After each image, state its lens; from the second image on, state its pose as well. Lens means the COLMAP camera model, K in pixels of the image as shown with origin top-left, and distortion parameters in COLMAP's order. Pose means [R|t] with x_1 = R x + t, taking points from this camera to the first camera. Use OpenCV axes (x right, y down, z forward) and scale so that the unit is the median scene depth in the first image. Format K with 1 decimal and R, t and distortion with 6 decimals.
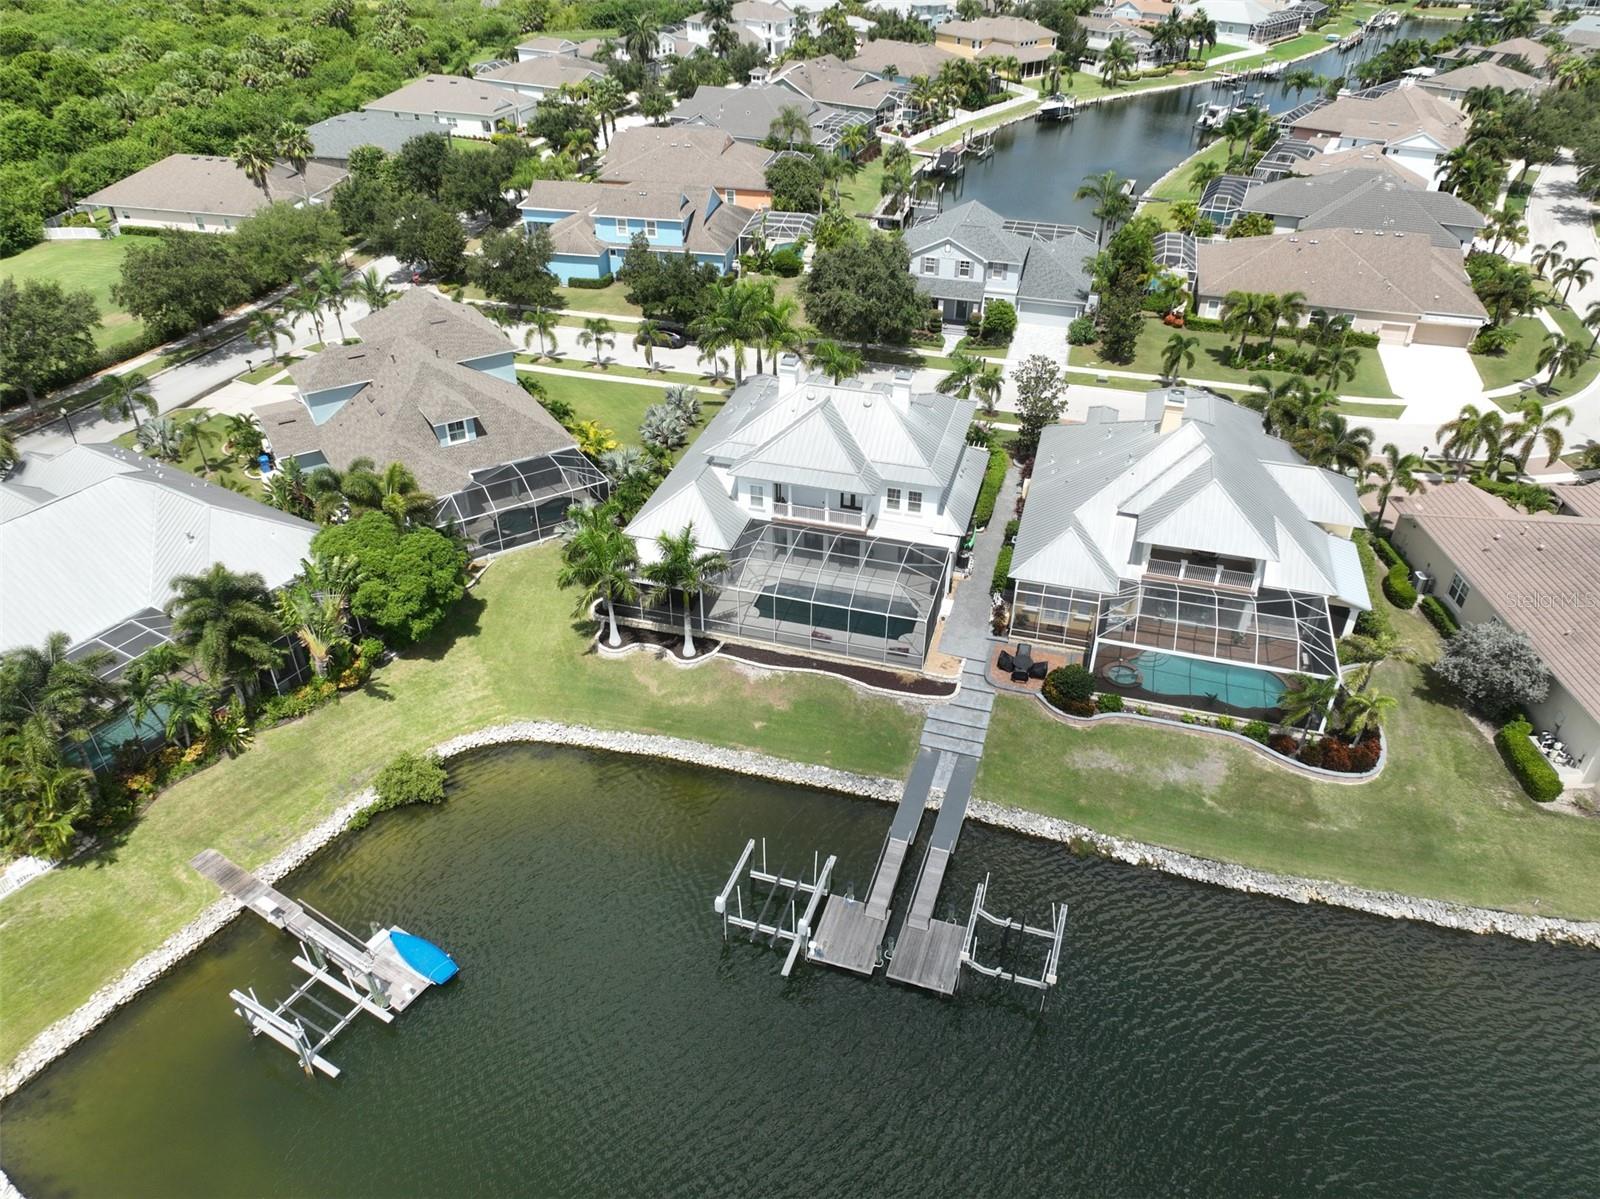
lens RADIAL K [[1119.4, 0, 806.1], [0, 1119.4, 594.3], [0, 0, 1]] dist [-0.001992, 0.020037]
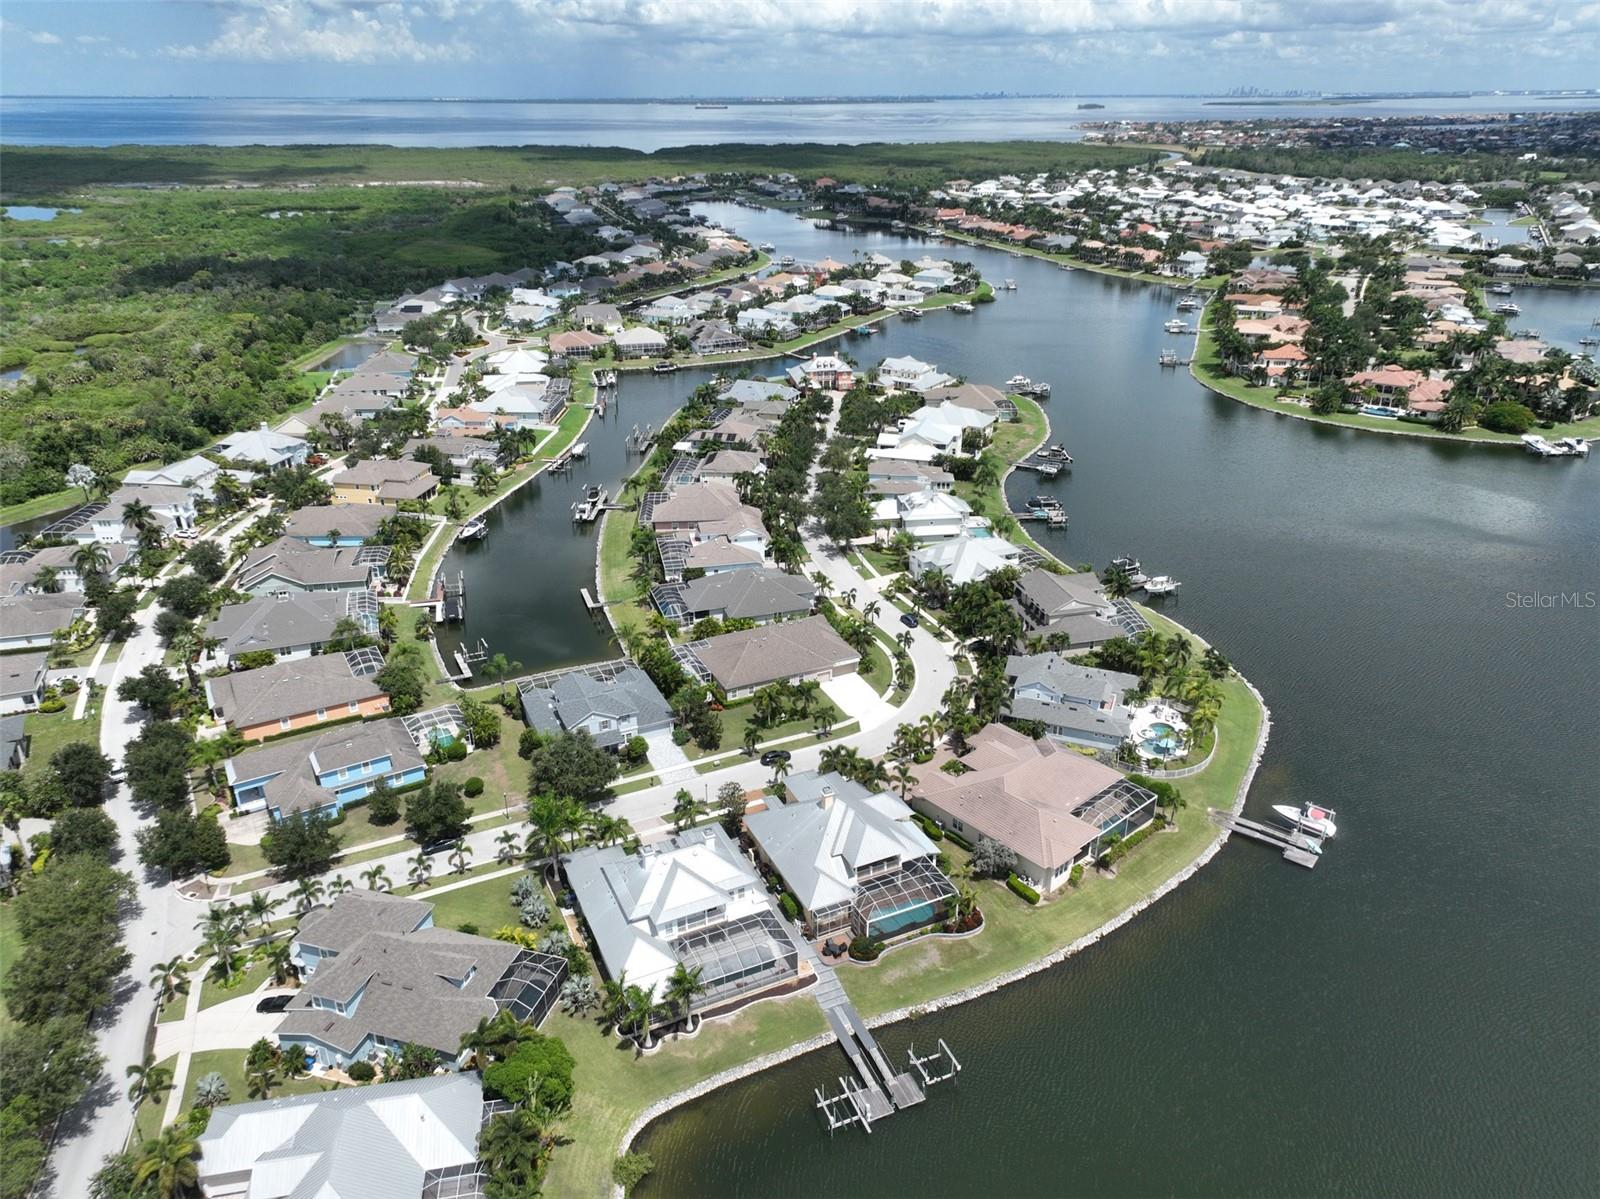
lens RADIAL K [[1119.4, 0, 806.1], [0, 1119.4, 594.3], [0, 0, 1]] dist [-0.001992, 0.020037]
pose [[0.753149, -0.277645, 0.596389, -0.864637], [0.379514, 0.923879, -0.049164, -0.444672], [-0.537341, 0.263366, 0.801188, -0.756509]]
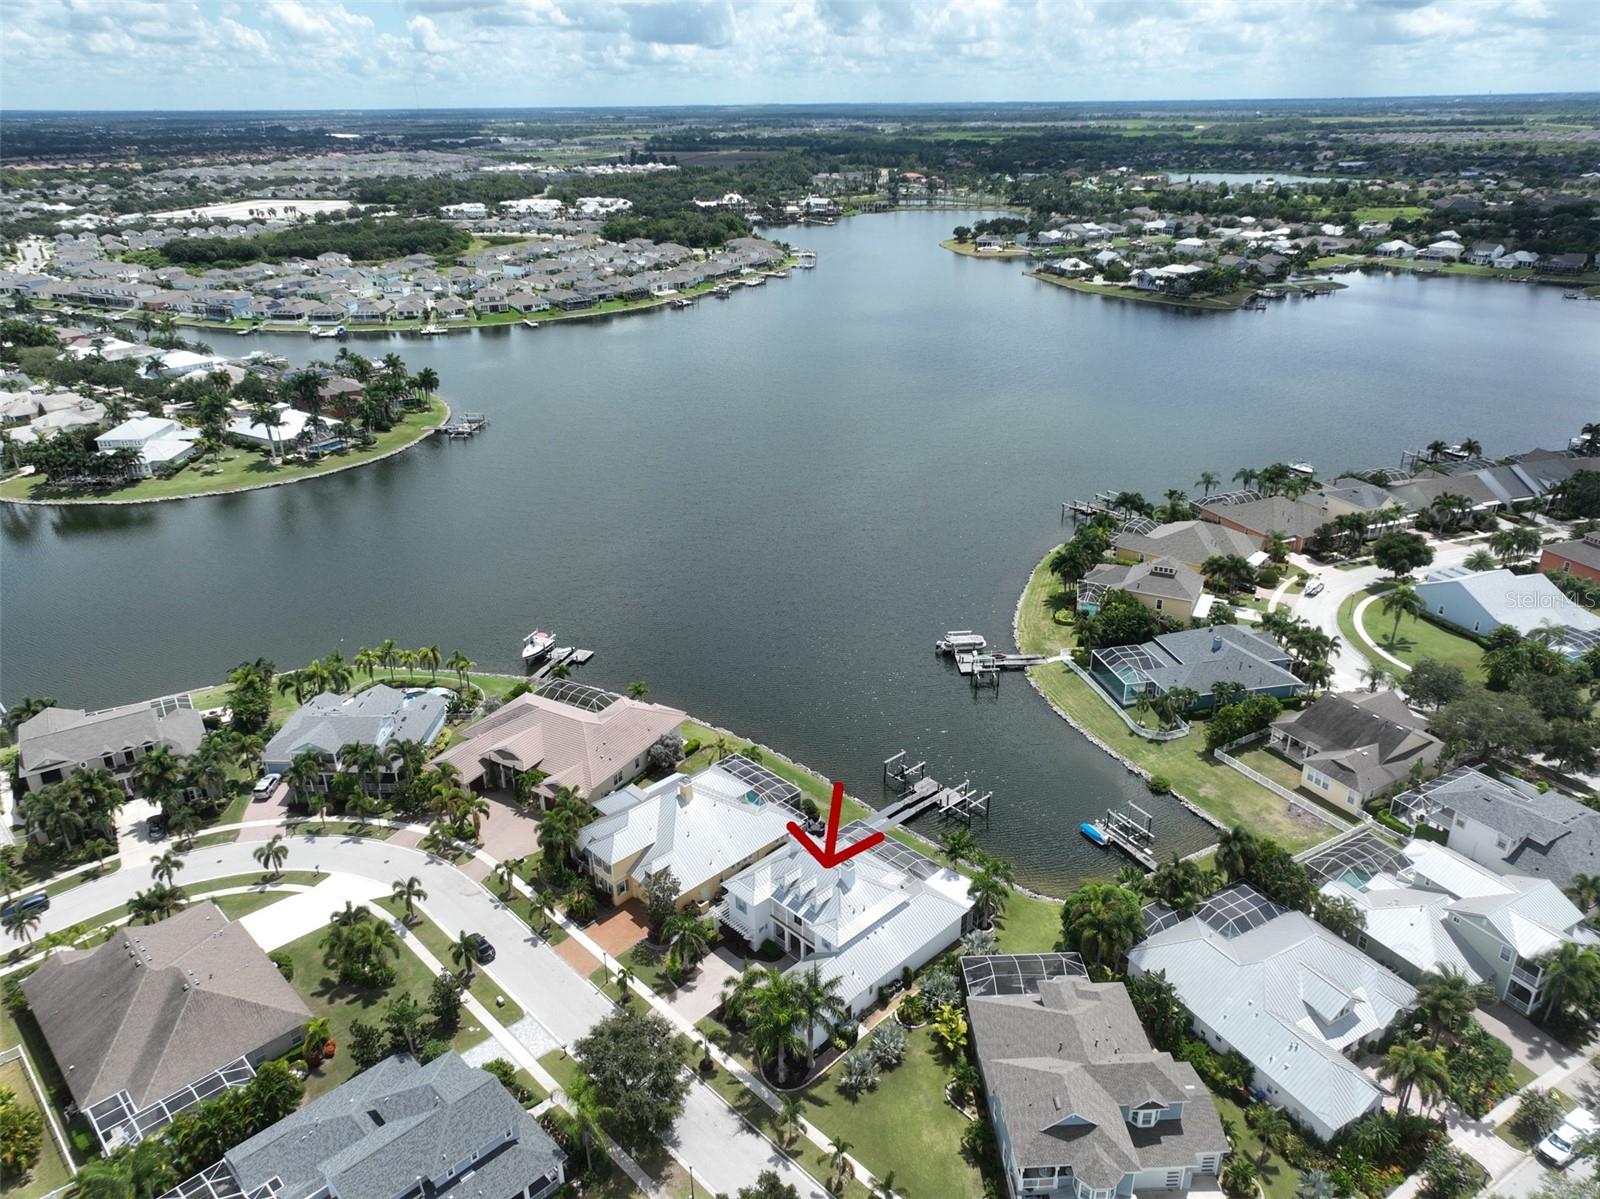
lens RADIAL K [[1119.4, 0, 806.1], [0, 1119.4, 594.3], [0, 0, 1]] dist [-0.001992, 0.020037]
pose [[-0.869748, -0.197372, 0.452309, -0.672732], [0.281185, 0.555008, 0.782880, -1.864988], [-0.405554, 0.808090, -0.427219, 1.544346]]
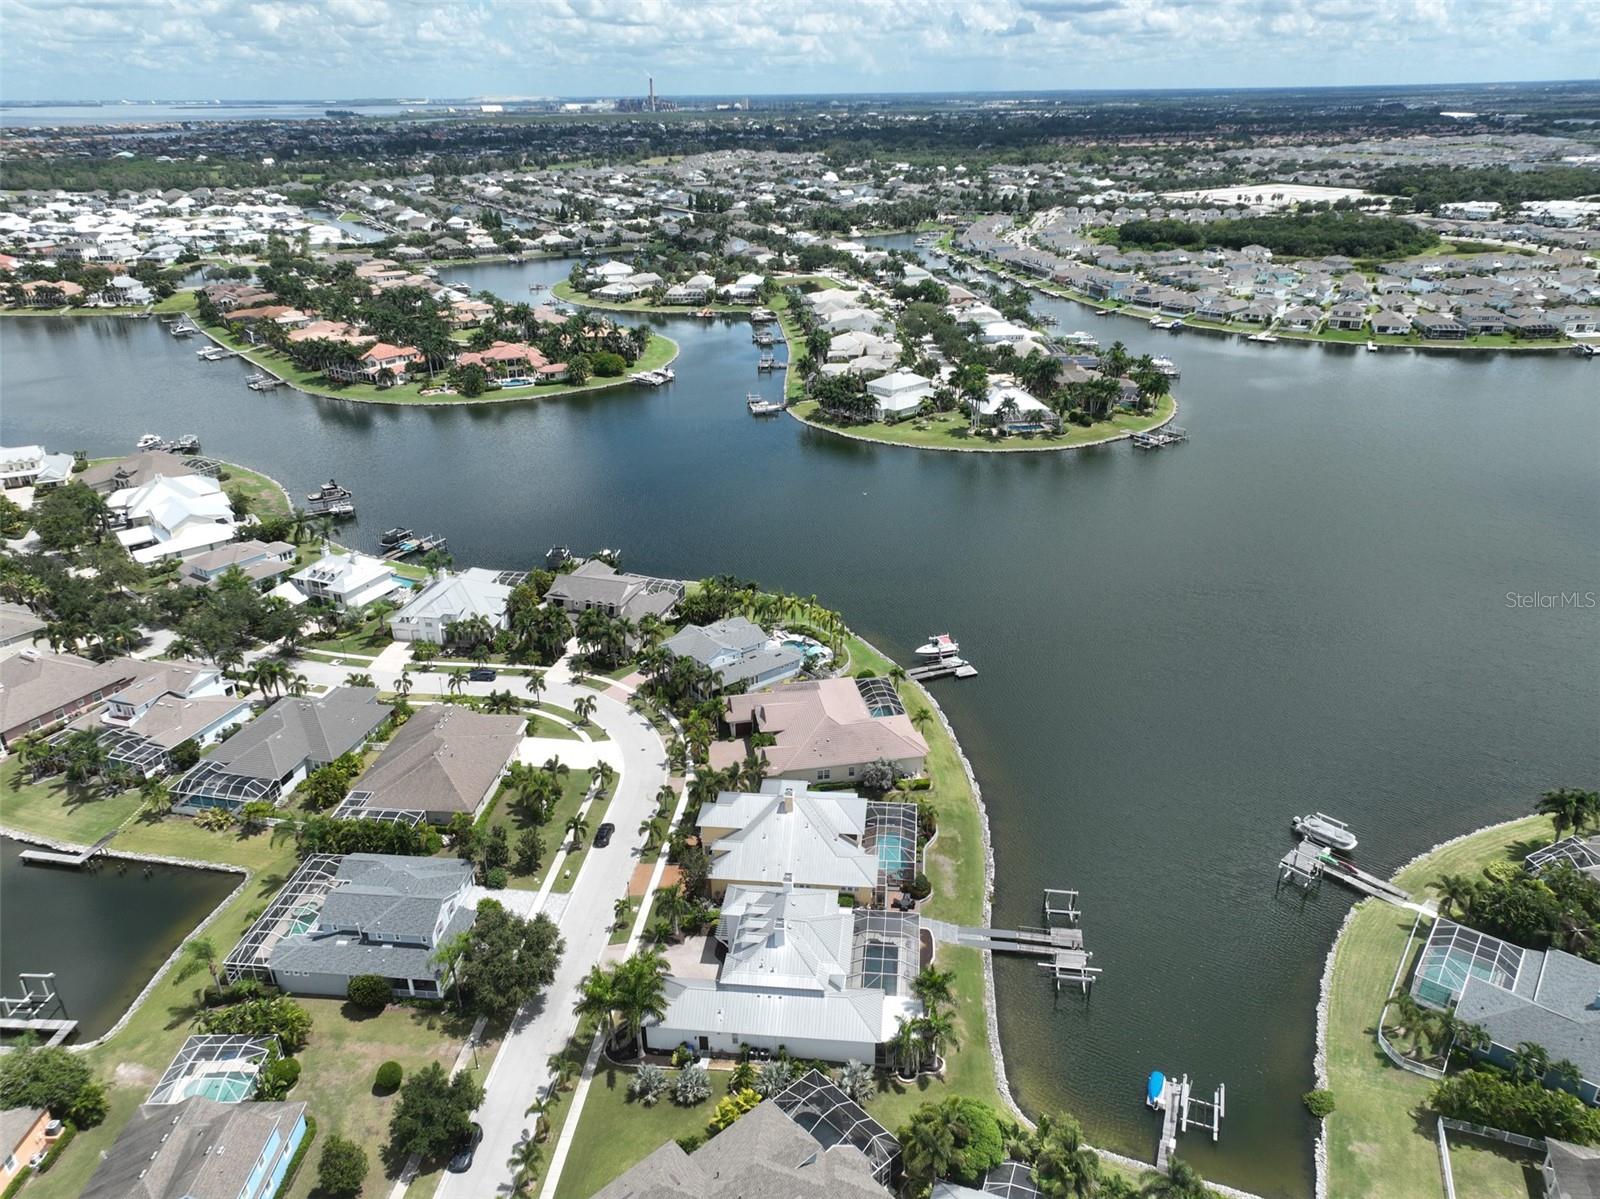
lens RADIAL K [[1119.4, 0, 806.1], [0, 1119.4, 594.3], [0, 0, 1]] dist [-0.001992, 0.020037]
pose [[-0.172483, -0.408343, 0.896385, -1.422665], [0.565235, 0.704251, 0.429581, -1.354002], [-0.806696, 0.580764, 0.109338, 0.569311]]
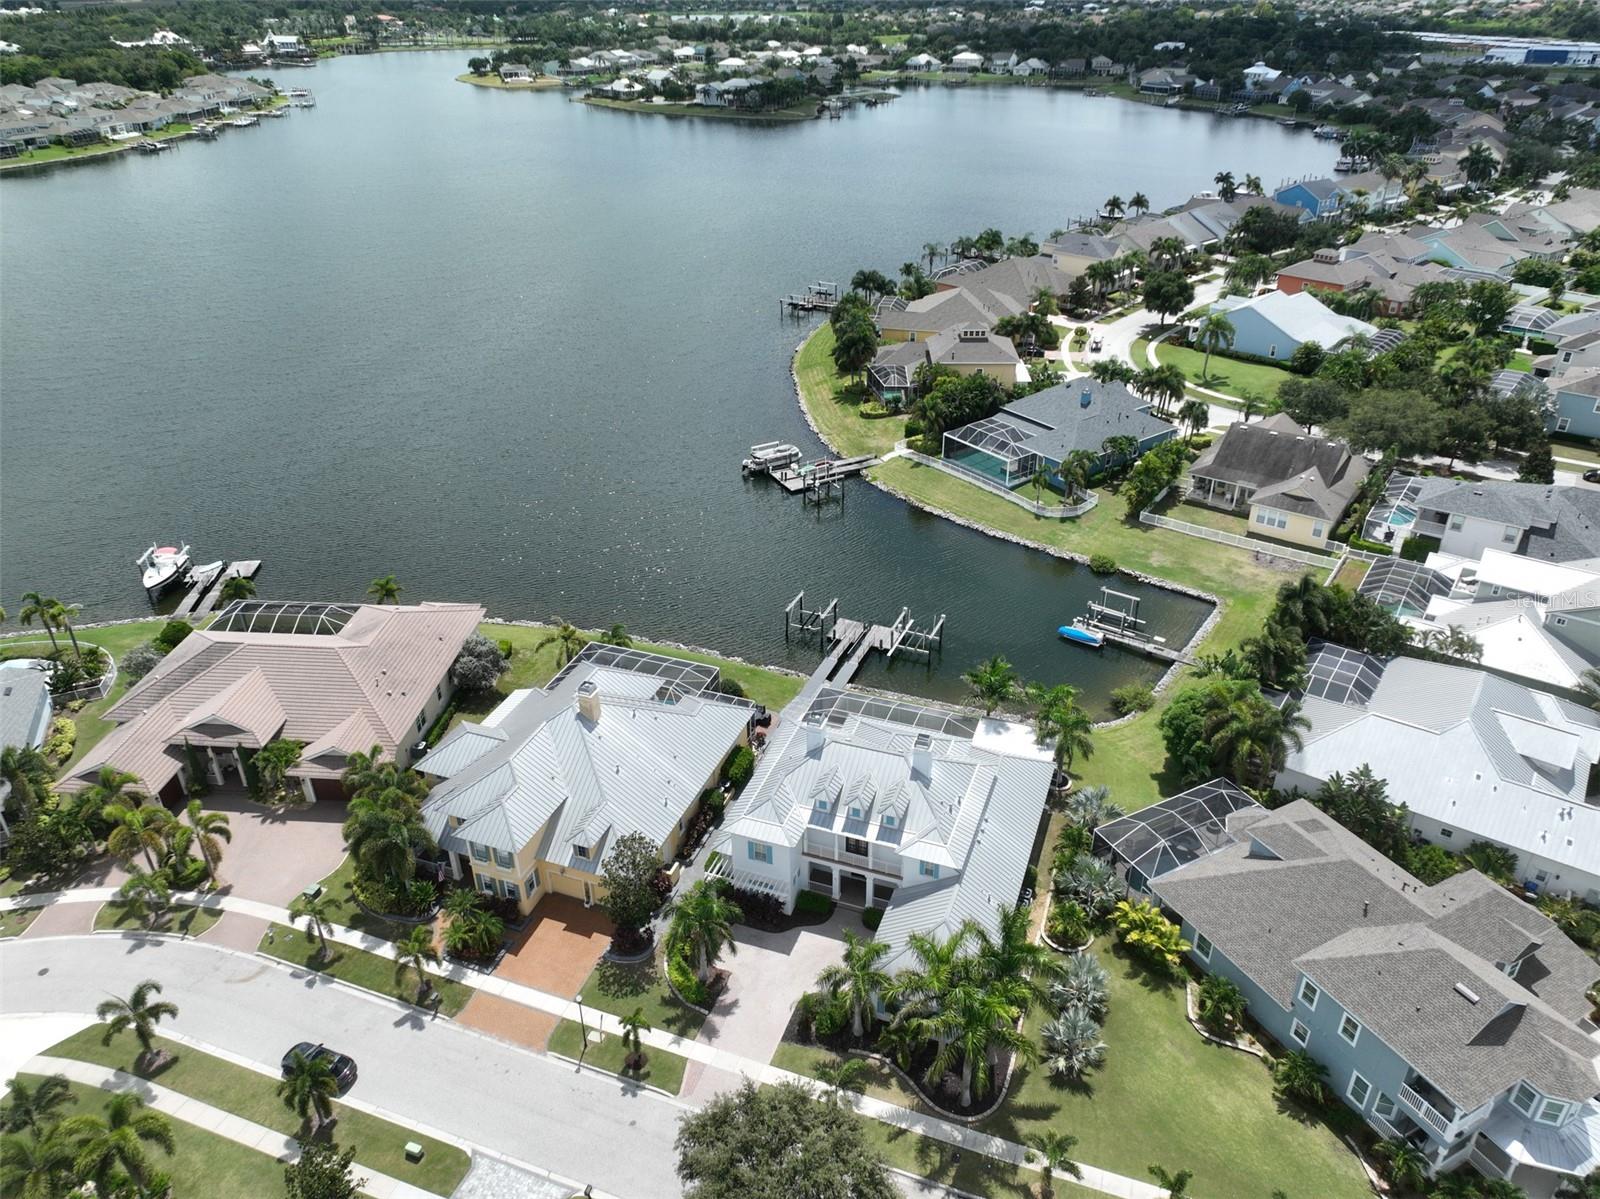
lens RADIAL K [[1119.4, 0, 806.1], [0, 1119.4, 594.3], [0, 0, 1]] dist [-0.001992, 0.020037]
pose [[-0.996930, -0.039769, 0.067440, 0.031150], [0.043074, 0.440703, 0.896619, -1.313449], [-0.065379, 0.896772, -0.437637, 1.476067]]
